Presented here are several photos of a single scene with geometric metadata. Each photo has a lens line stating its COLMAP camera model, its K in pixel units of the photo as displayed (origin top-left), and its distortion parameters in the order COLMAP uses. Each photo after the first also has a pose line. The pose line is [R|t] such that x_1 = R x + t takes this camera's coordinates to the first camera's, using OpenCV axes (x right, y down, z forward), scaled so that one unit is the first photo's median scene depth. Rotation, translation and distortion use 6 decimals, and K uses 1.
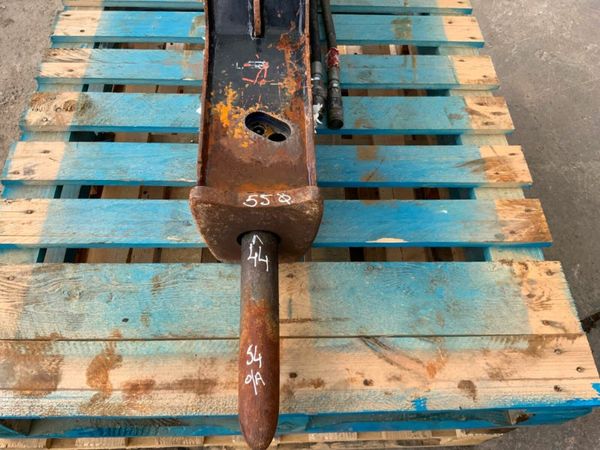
lens RADIAL K [[497.8, 0, 300.0], [0, 497.8, 225.0], [0, 0, 1]] dist [0.104701, -0.200540]
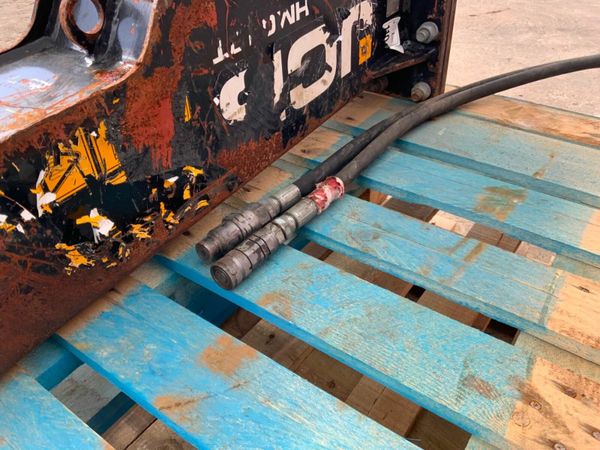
lens RADIAL K [[497.8, 0, 300.0], [0, 497.8, 225.0], [0, 0, 1]] dist [0.104701, -0.200540]
pose [[0.797823, 0.320085, -0.510905, 0.467291], [-0.489029, 0.839199, -0.237899, -0.205957], [0.352603, 0.439648, 0.826063, 0.736590]]
